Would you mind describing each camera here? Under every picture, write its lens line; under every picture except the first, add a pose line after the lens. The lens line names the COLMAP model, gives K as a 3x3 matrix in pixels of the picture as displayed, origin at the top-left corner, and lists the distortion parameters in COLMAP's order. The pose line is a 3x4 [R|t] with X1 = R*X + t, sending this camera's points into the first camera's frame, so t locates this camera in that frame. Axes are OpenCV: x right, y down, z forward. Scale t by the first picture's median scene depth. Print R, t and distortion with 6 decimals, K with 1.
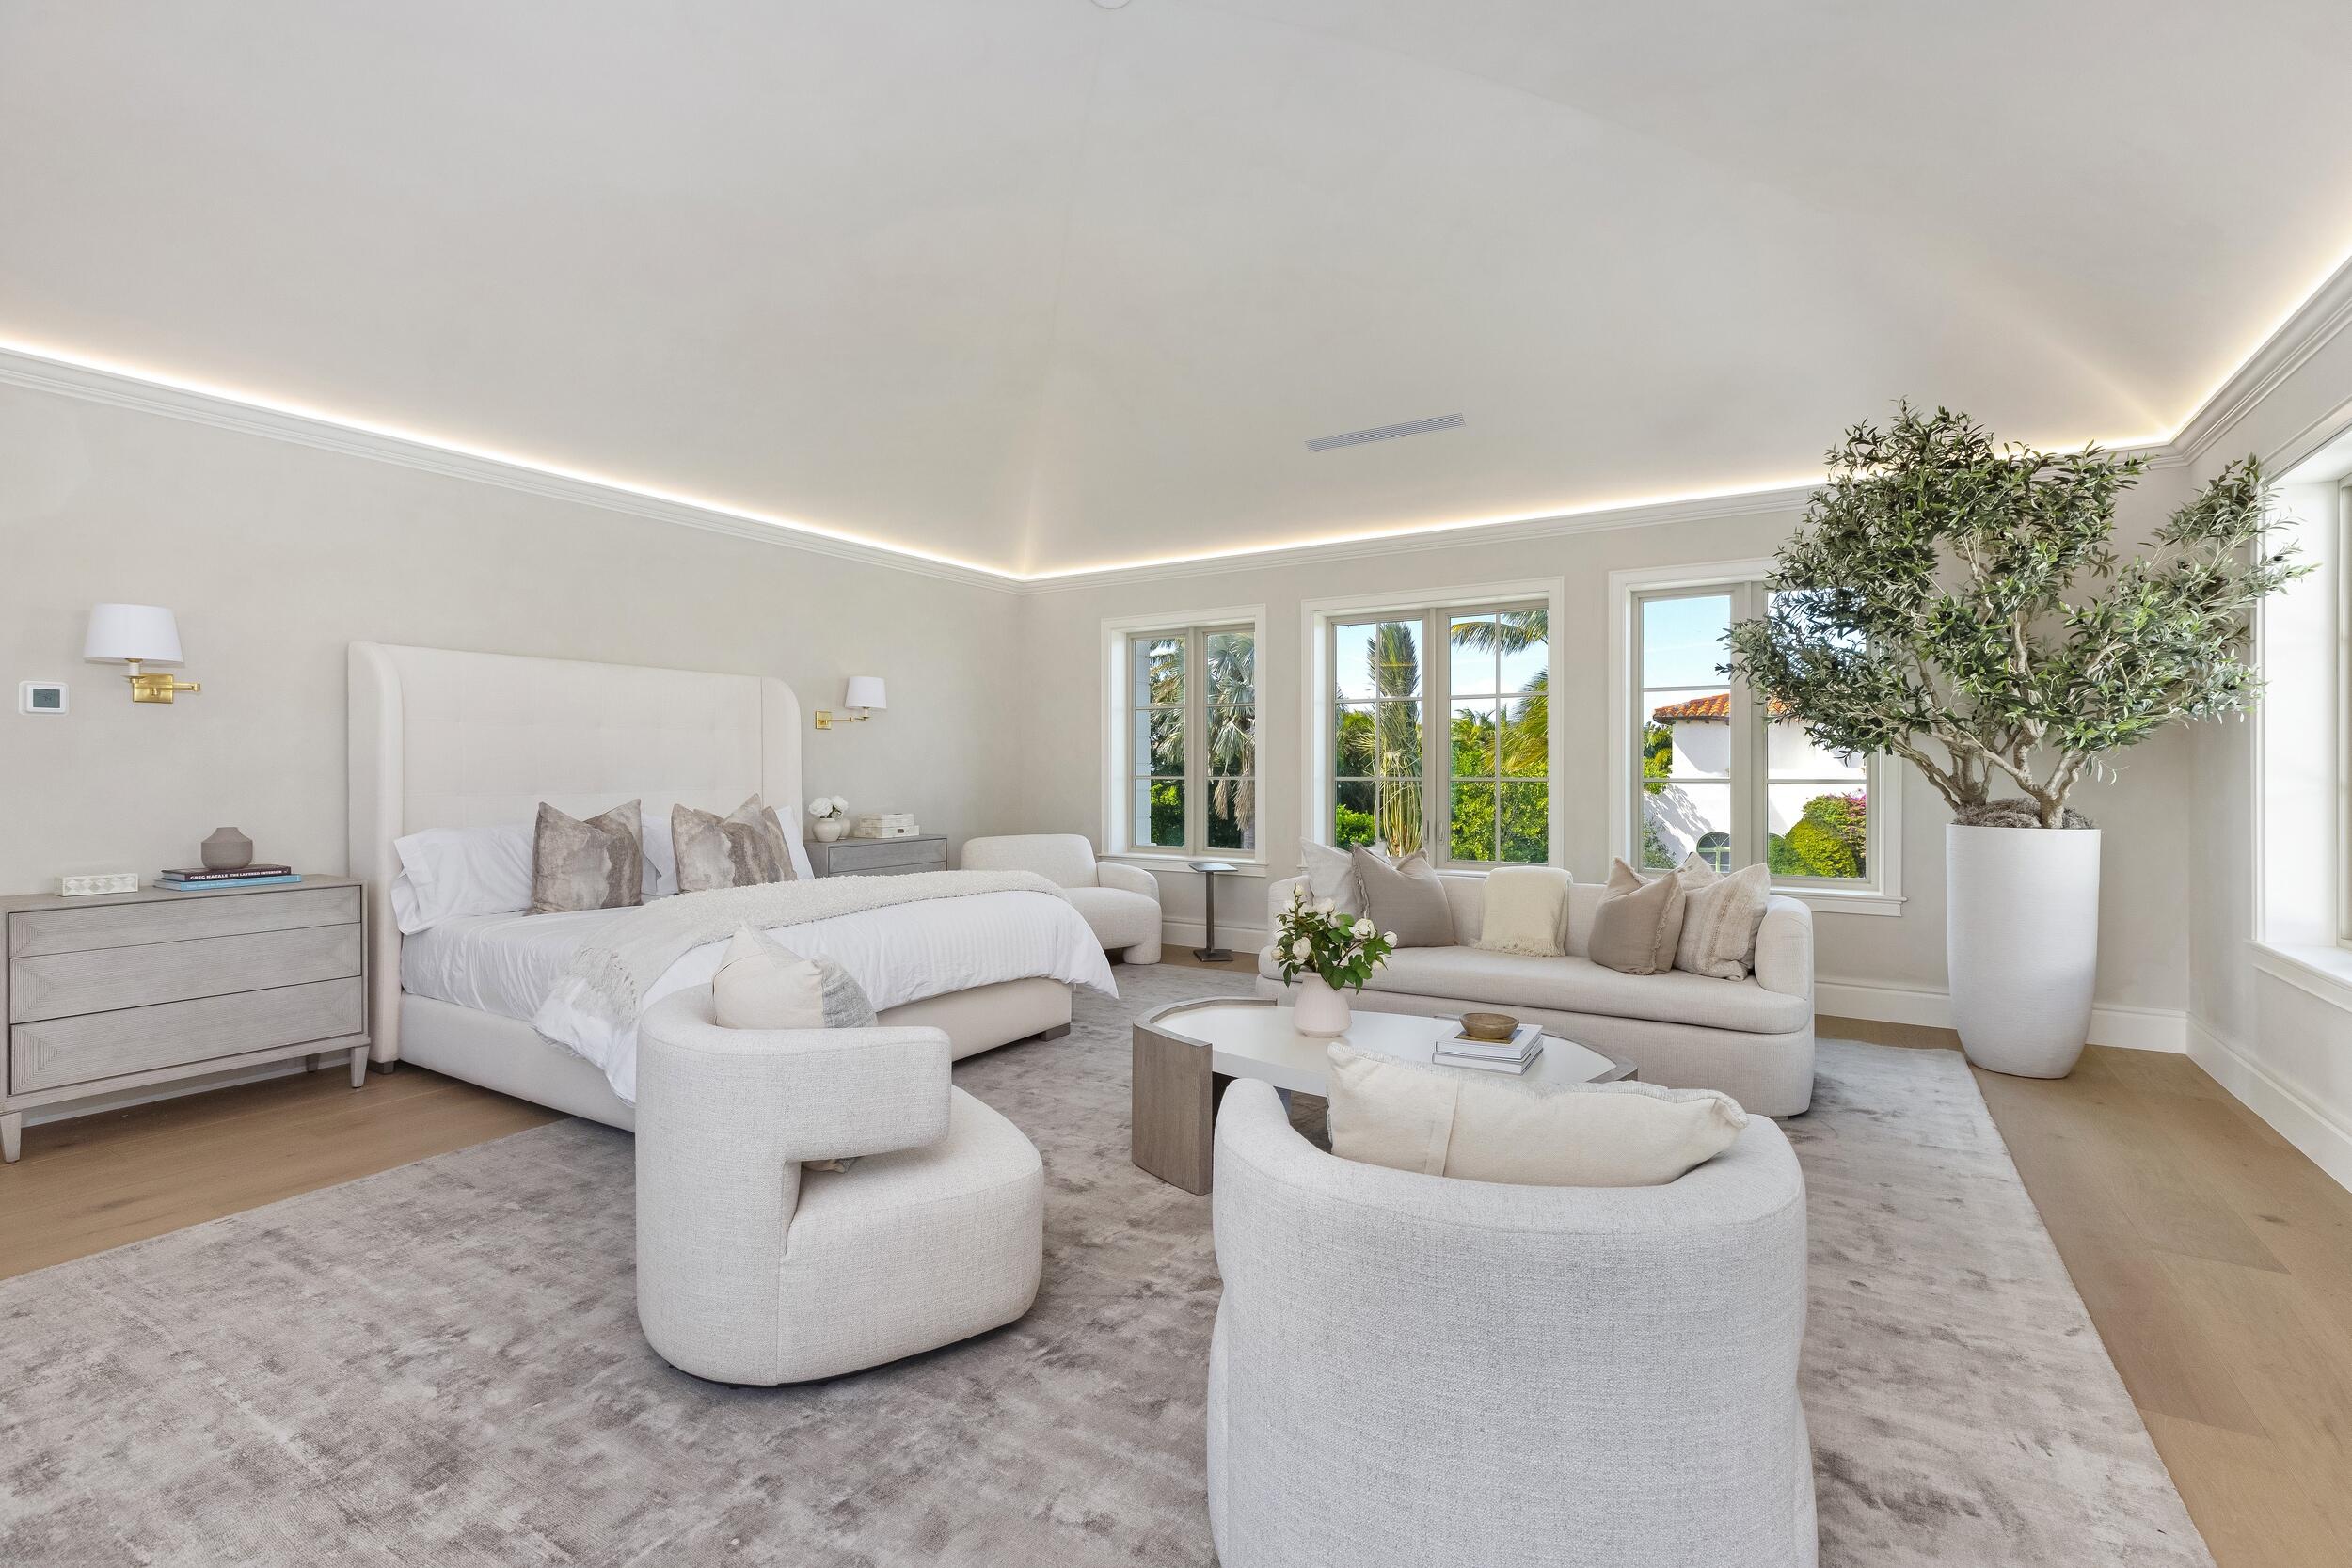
lens RADIAL K [[1059.7, 0, 1190.5], [0, 1059.7, 800.9], [0, 0, 1]] dist [-0.000039, 0.000284]
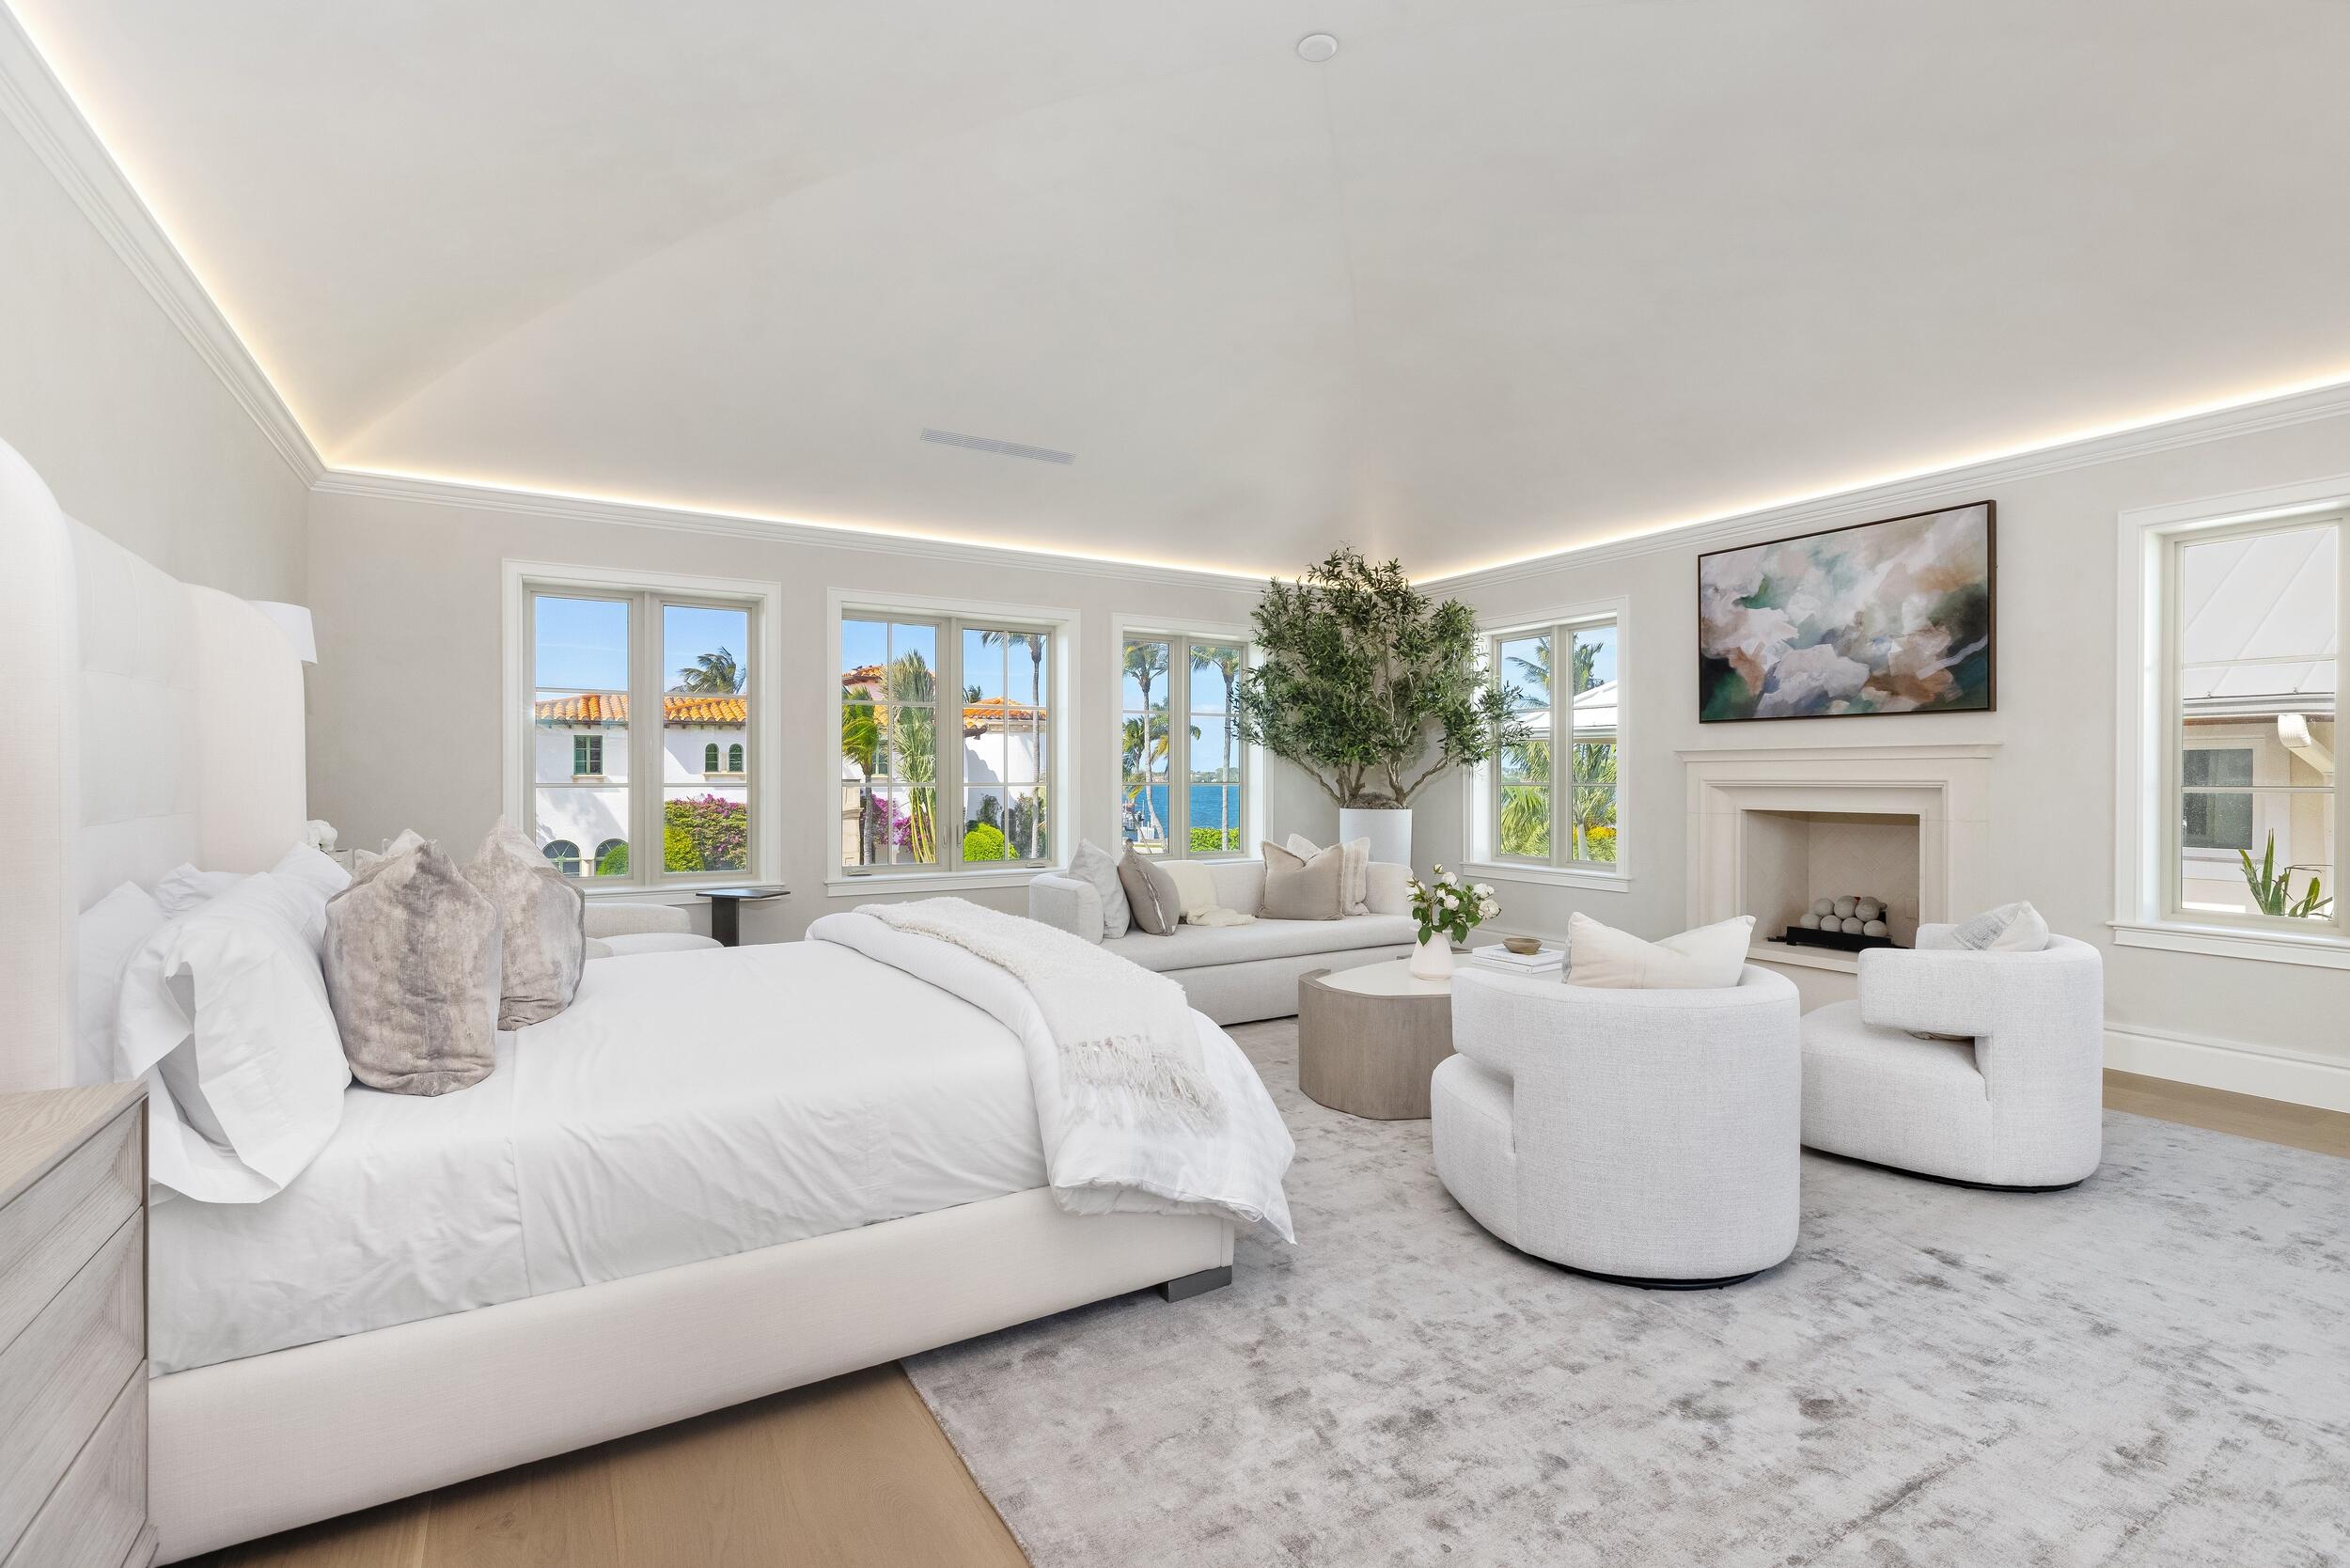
lens RADIAL K [[1080.0, 0, 1185.4], [0, 1080.0, 771.9], [0, 0, 1]] dist [-0.000398, 0.000509]
pose [[0.455993, 0.002770, 0.889979, -0.842240], [0.026144, 0.999522, -0.016506, -0.012033], [-0.889599, 0.030794, 0.455703, 0.467221]]
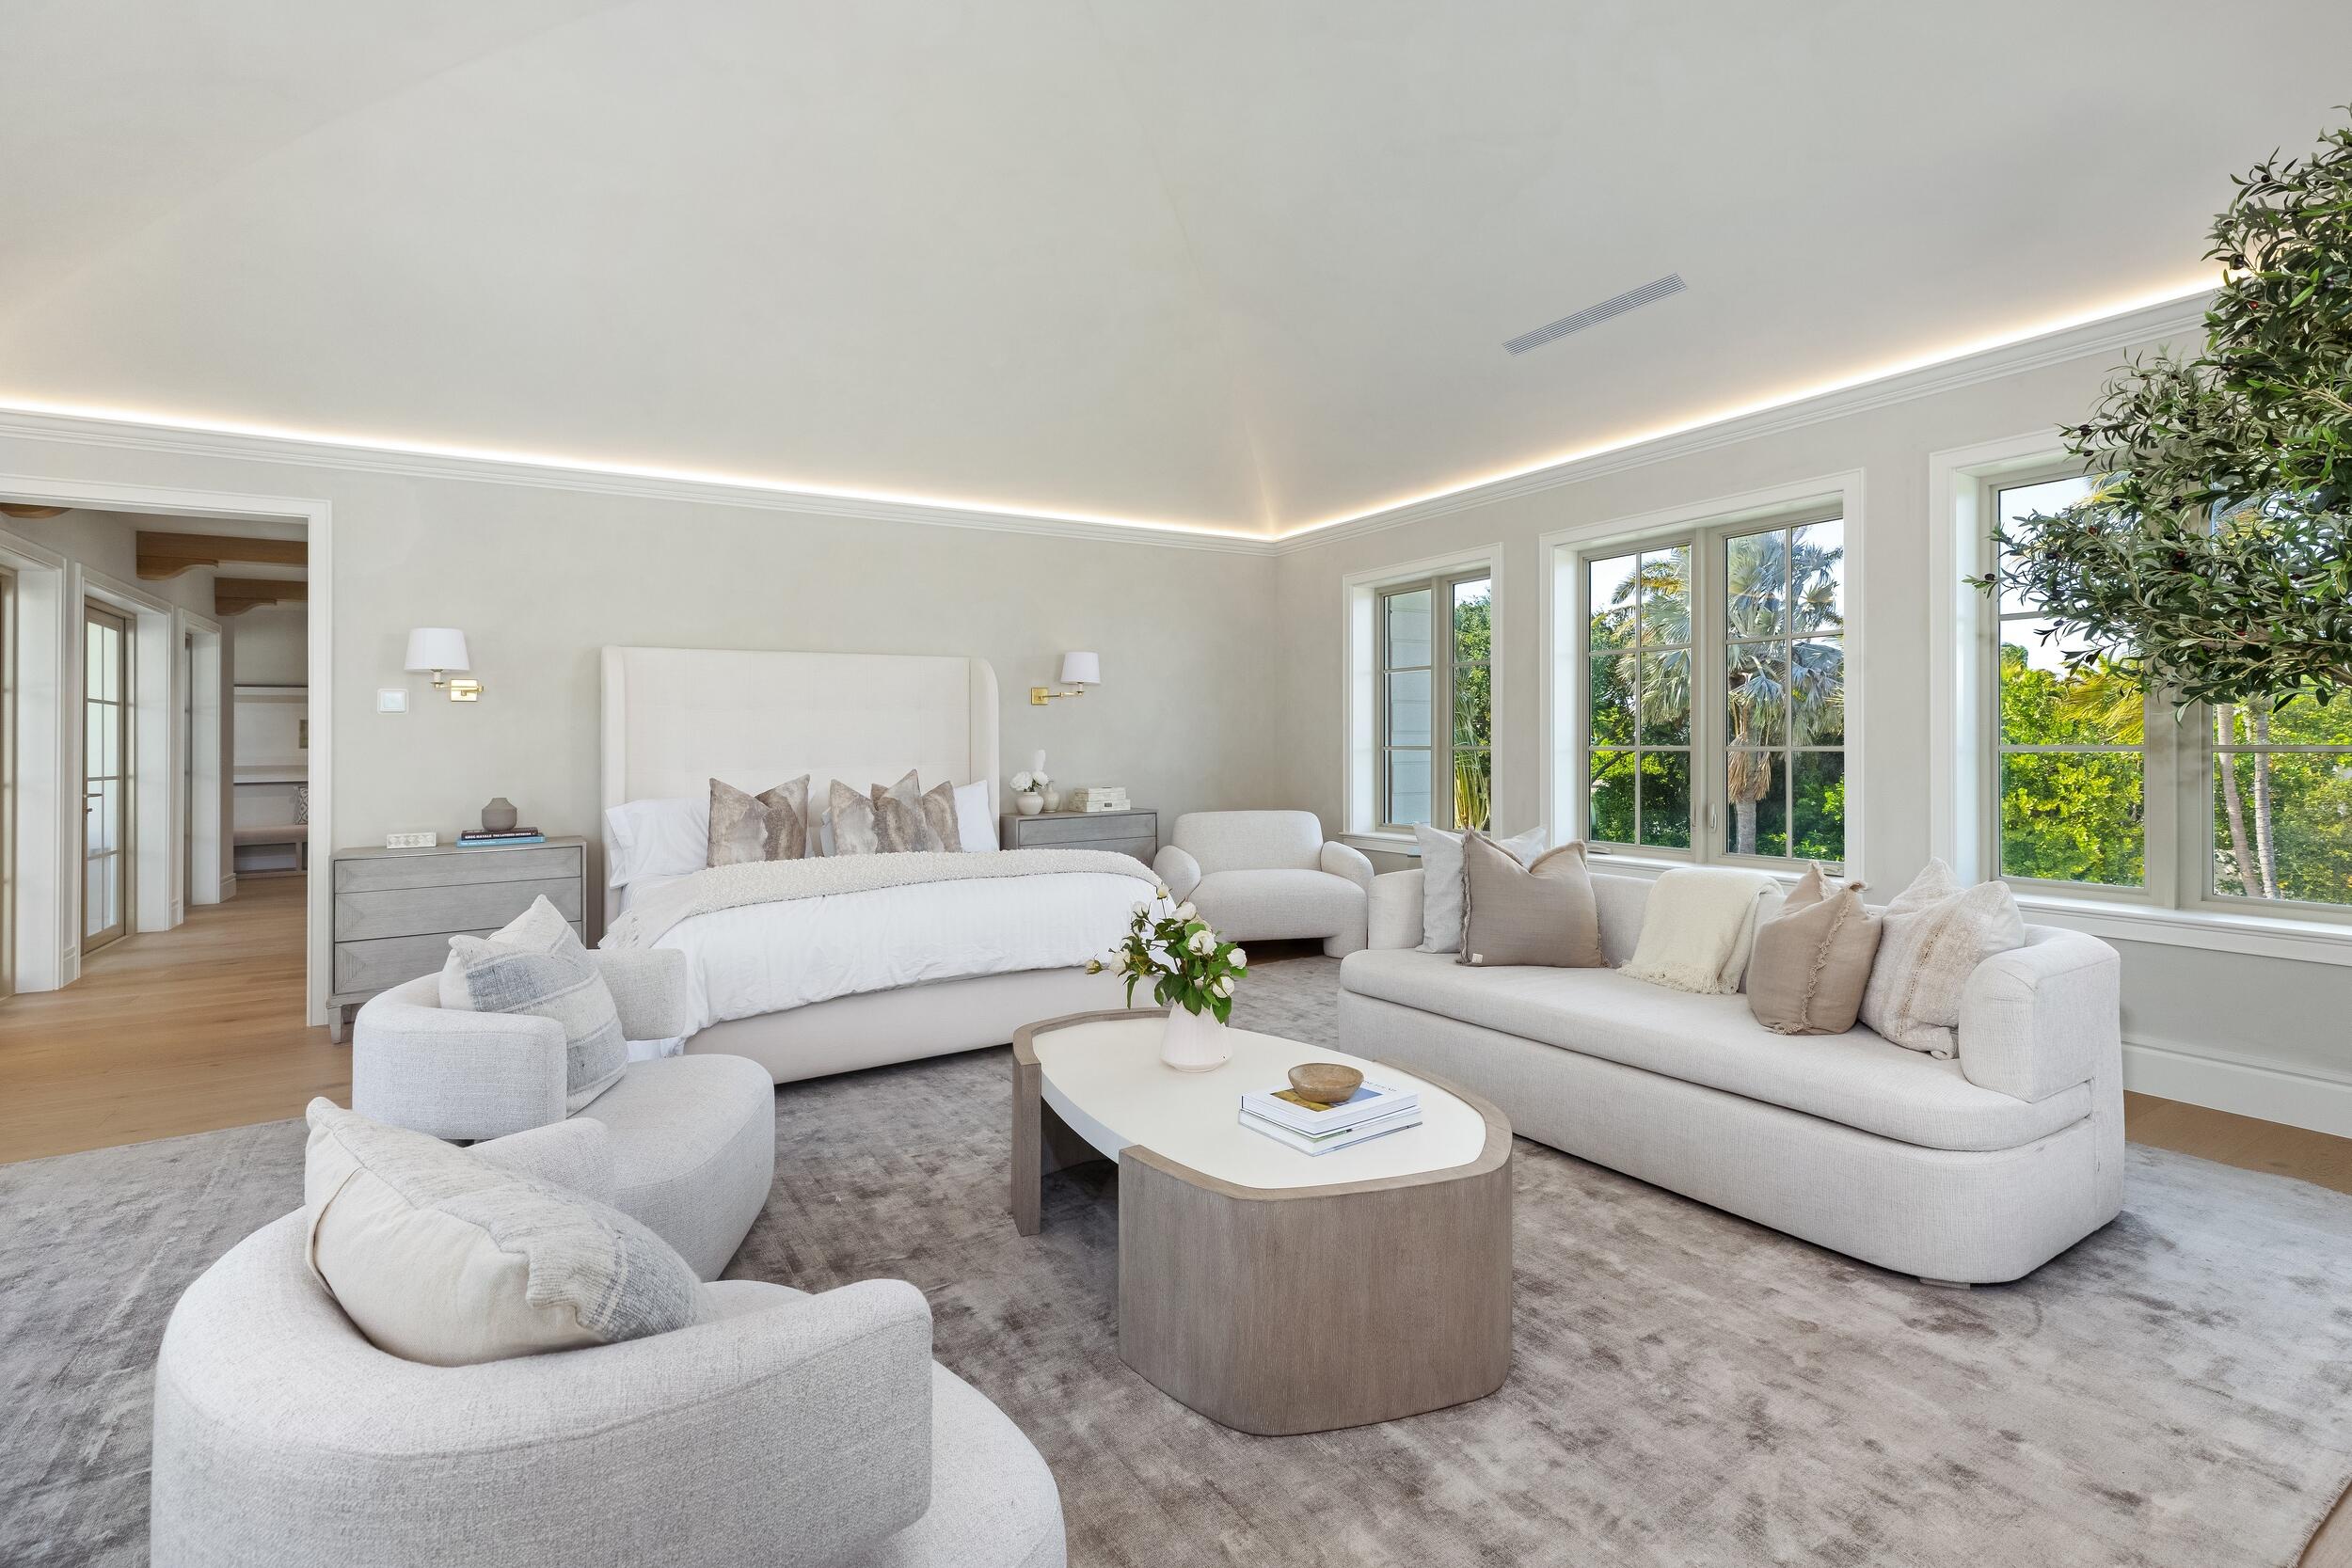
lens RADIAL K [[1080.8, 0, 1186.4], [0, 1080.8, 771.9], [0, 0, 1]] dist [-0.000398, 0.000509]
pose [[0.897322, 0.000999, -0.441374, 0.338063], [0.000229, 0.999996, 0.002730, -0.007938], [0.441375, -0.002550, 0.897319, 0.169174]]
